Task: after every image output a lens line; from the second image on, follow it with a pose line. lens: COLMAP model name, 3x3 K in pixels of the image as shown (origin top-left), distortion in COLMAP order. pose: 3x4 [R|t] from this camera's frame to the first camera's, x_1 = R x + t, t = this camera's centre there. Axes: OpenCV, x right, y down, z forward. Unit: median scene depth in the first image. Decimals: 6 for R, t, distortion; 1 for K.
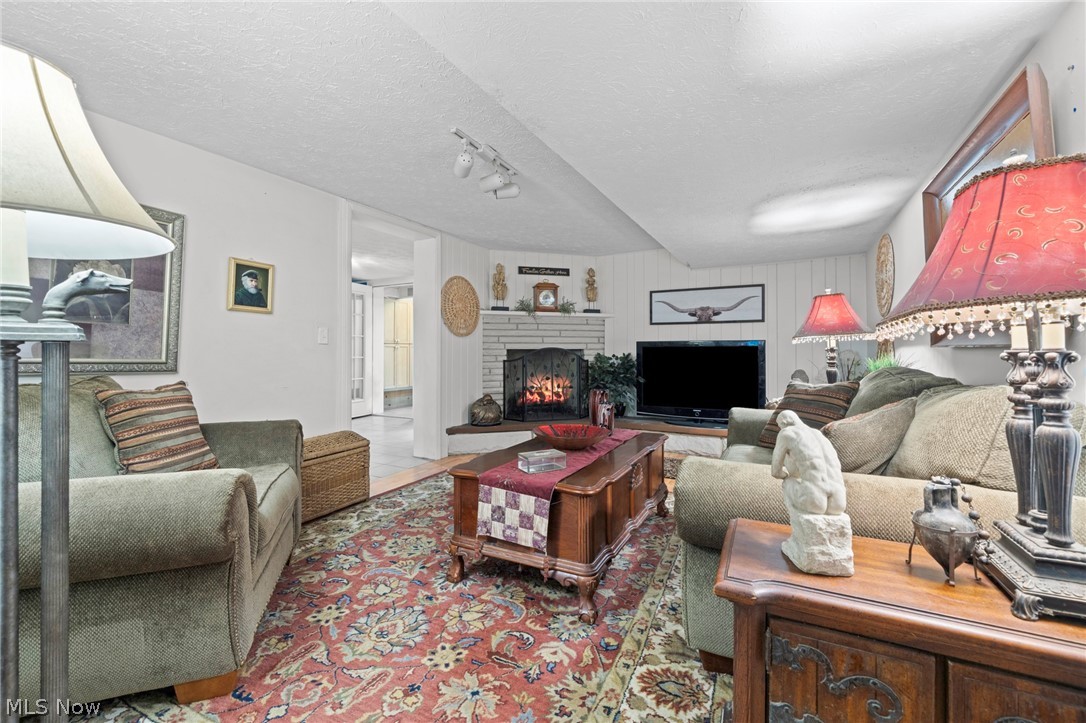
lens RADIAL K [[428.6, 0, 543.4], [0, 428.6, 352.8], [0, 0, 1]] dist [-0.004782, -0.000094]
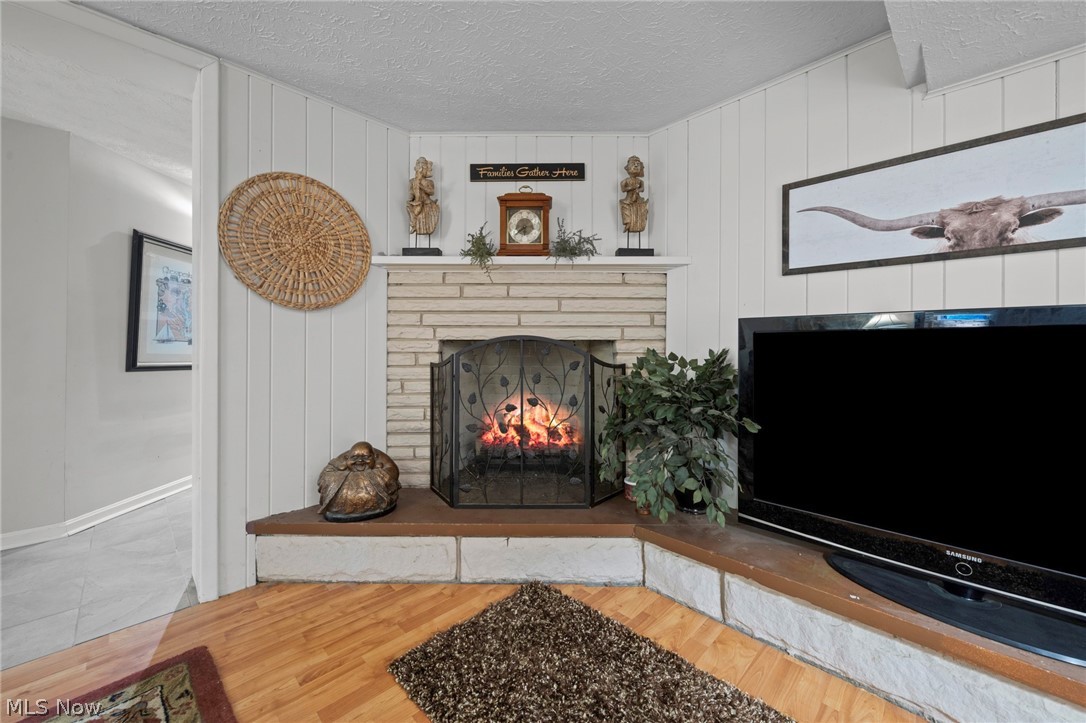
lens RADIAL K [[420.2, 0, 540.6], [0, 420.2, 345.9], [0, 0, 1]] dist [0.001510, -0.000032]
pose [[0.956877, 0.005427, -0.290443, 0.153664], [-0.005828, 0.999983, -0.000516, -0.001781], [0.290435, 0.002186, 0.956892, 0.585978]]
